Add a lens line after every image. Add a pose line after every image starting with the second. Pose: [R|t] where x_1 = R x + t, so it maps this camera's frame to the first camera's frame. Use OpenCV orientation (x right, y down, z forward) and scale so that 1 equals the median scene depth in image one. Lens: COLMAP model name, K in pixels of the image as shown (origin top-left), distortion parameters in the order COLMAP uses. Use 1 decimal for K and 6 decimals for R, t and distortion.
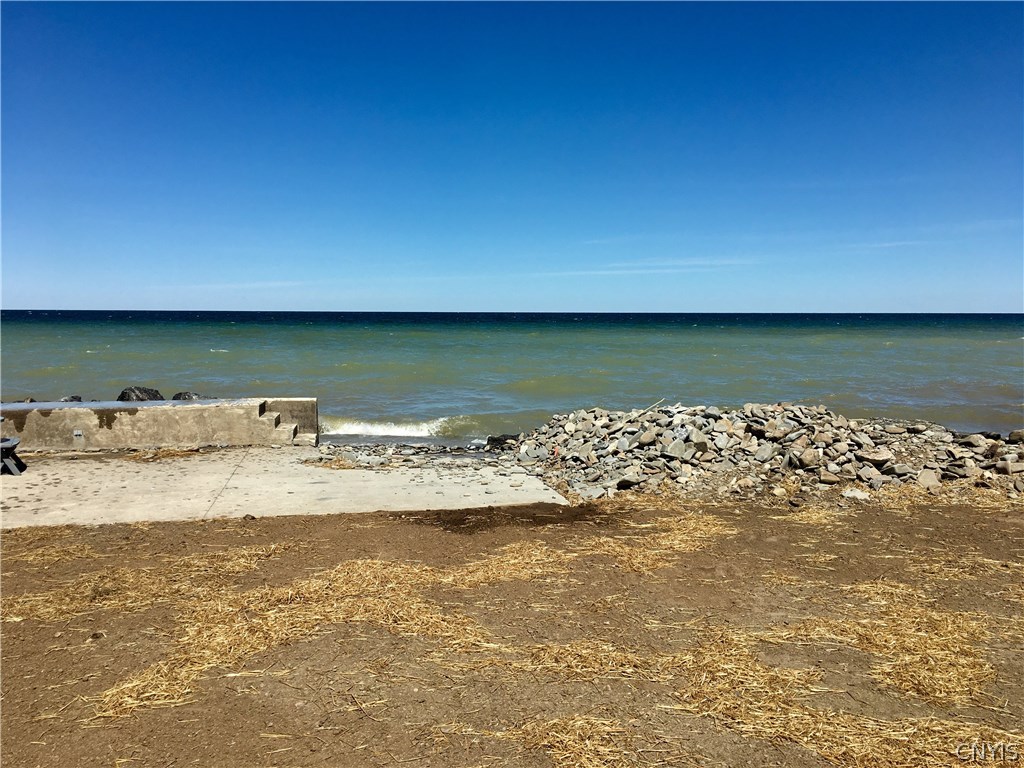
lens RADIAL K [[877.2, 0, 509.8], [0, 877.2, 367.6], [0, 0, 1]] dist [0.056926, -0.063248]
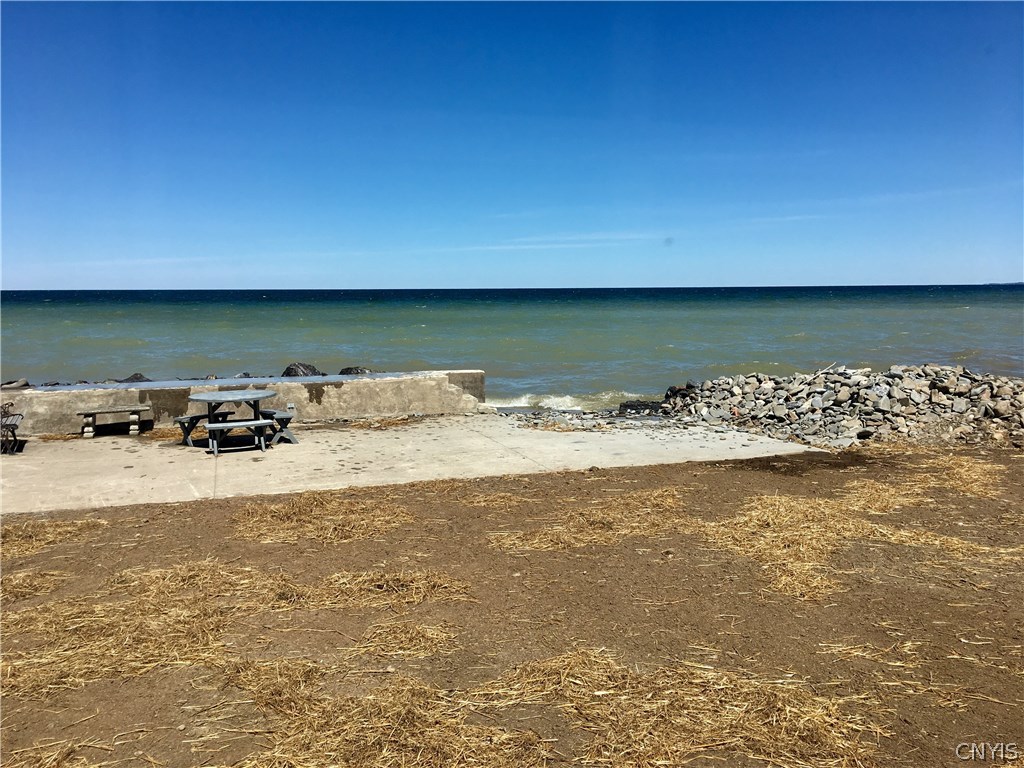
lens RADIAL K [[877.2, 0, 509.8], [0, 877.2, 367.6], [0, 0, 1]] dist [0.056926, -0.063248]
pose [[0.993506, -0.020443, 0.111924, -0.348451], [0.017374, 0.999448, 0.028329, 0.002444], [-0.112441, -0.026201, 0.993313, -0.078005]]
